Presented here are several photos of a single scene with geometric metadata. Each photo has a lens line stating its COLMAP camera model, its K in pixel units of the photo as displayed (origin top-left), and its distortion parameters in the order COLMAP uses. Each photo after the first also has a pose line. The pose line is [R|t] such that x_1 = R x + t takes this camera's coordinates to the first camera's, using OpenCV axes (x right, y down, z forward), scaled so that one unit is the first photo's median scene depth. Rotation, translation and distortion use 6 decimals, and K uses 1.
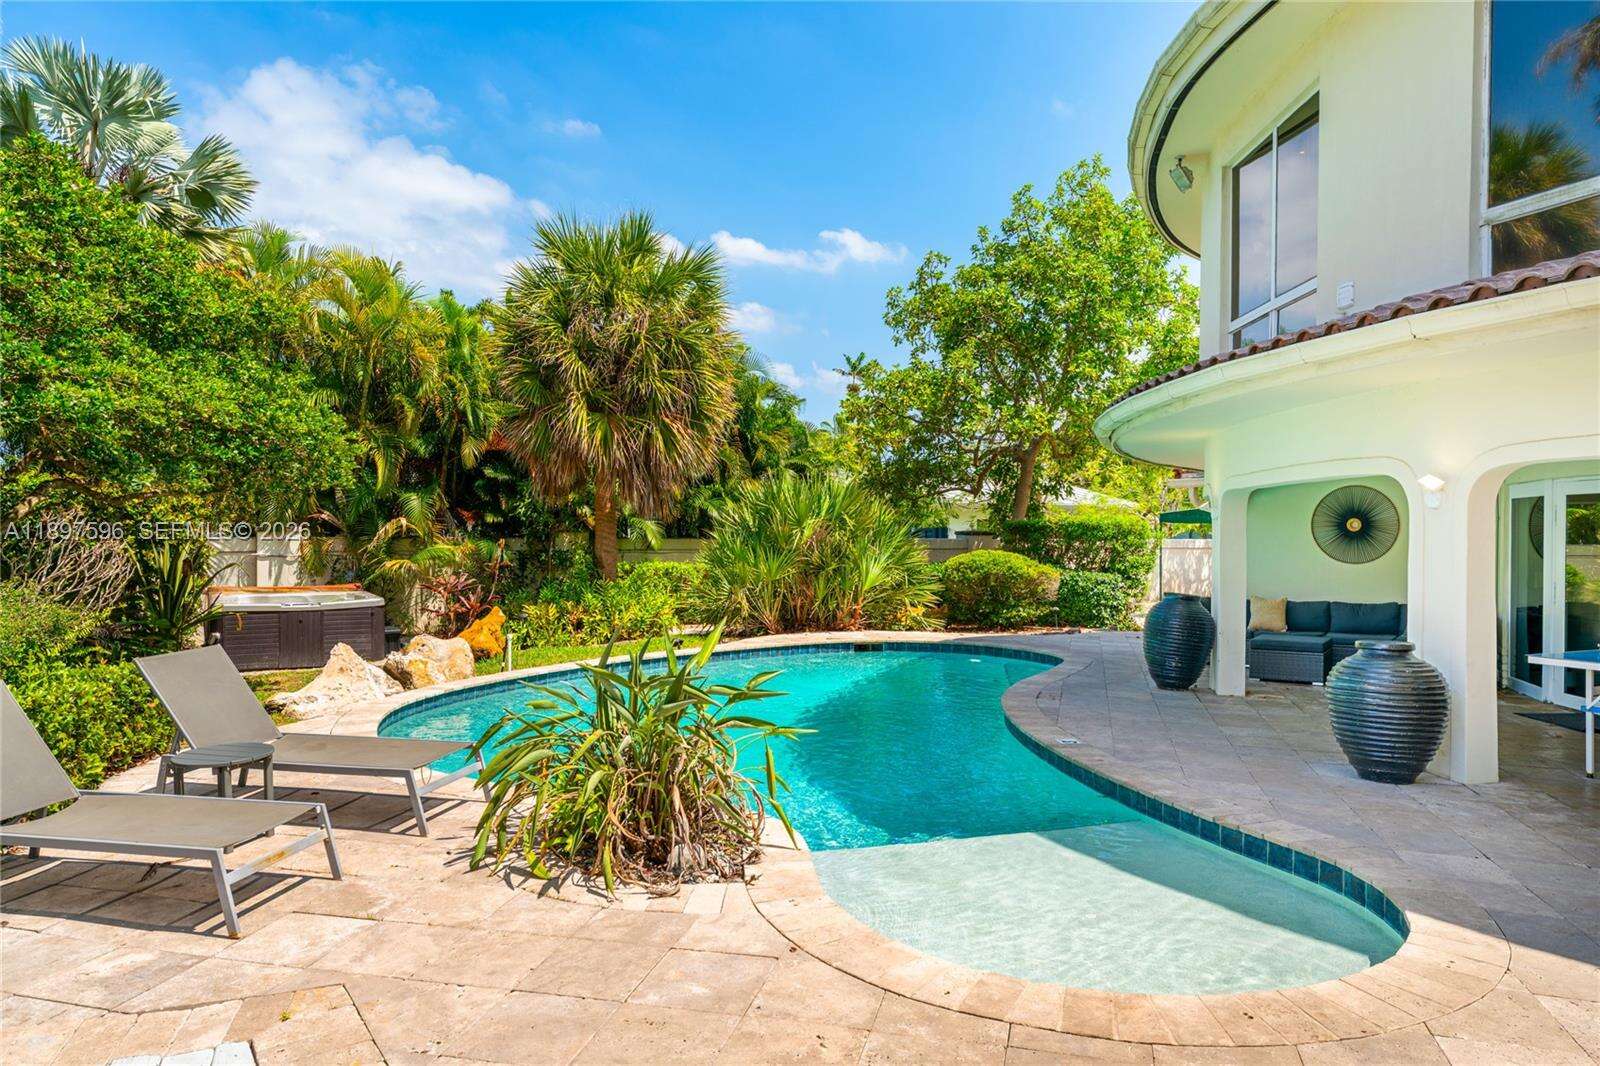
lens RADIAL K [[1042.5, 0, 806.6], [0, 1042.5, 528.2], [0, 0, 1]] dist [0.007917, -0.005035]
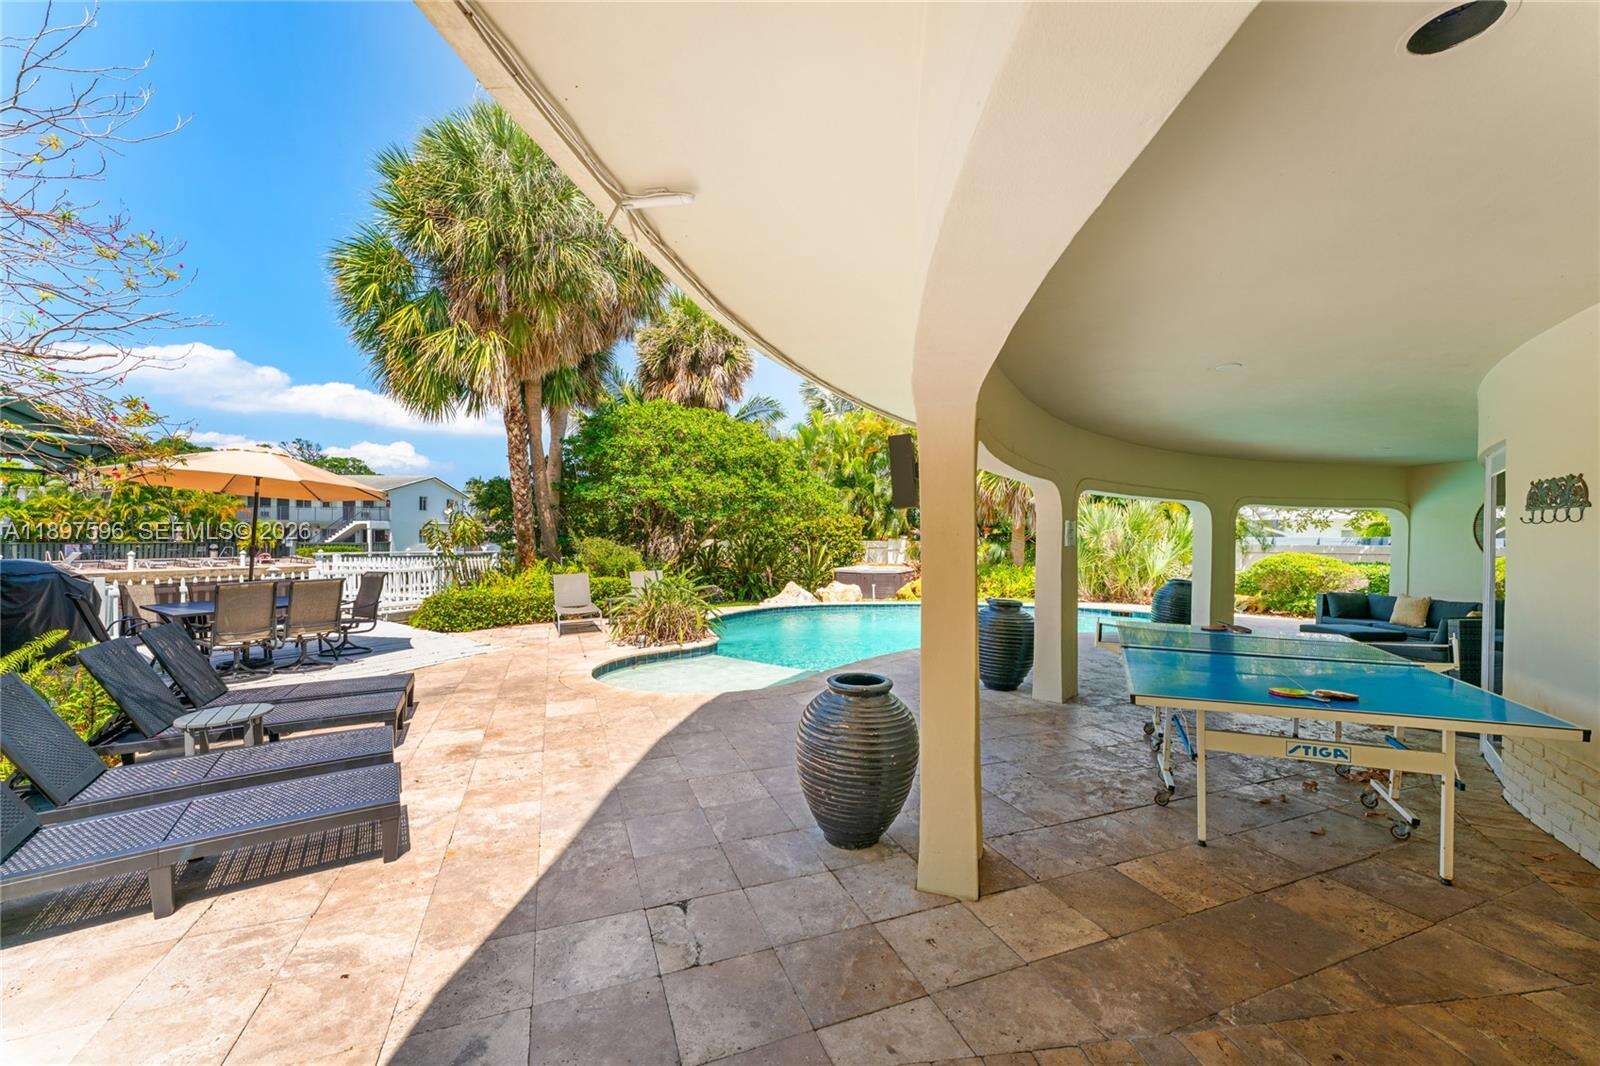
lens RADIAL K [[632.1, 0, 809.1], [0, 632.1, 540.8], [0, 0, 1]] dist [-0.003527, 0.000471]
pose [[0.598336, 0.001212, -0.801244, 0.487790], [-0.000748, 0.999999, 0.000955, 0.008041], [0.801245, 0.000028, 0.598337, 0.086545]]
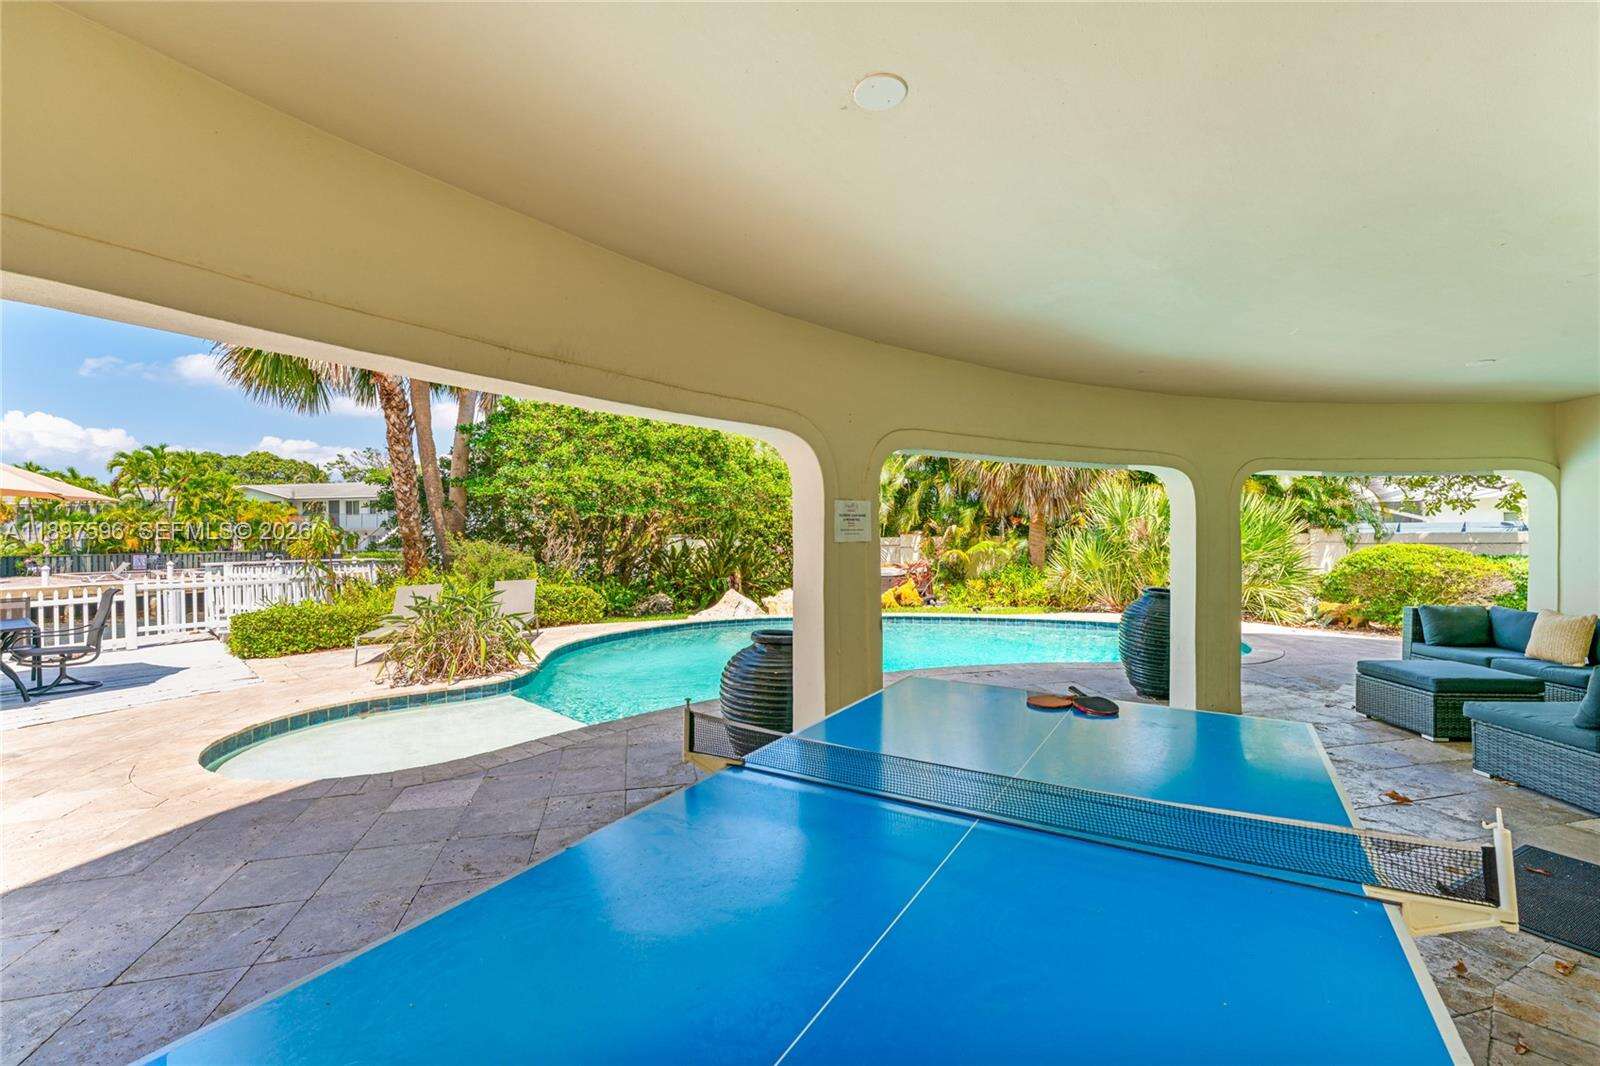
lens RADIAL K [[670.6, 0, 795.0], [0, 670.6, 538.2], [0, 0, 1]] dist [-0.004462, -0.000368]
pose [[0.490517, -0.010194, -0.871372, 0.471370], [0.018299, 0.999832, -0.001395, 0.009542], [0.871239, -0.015261, 0.490621, 0.294935]]
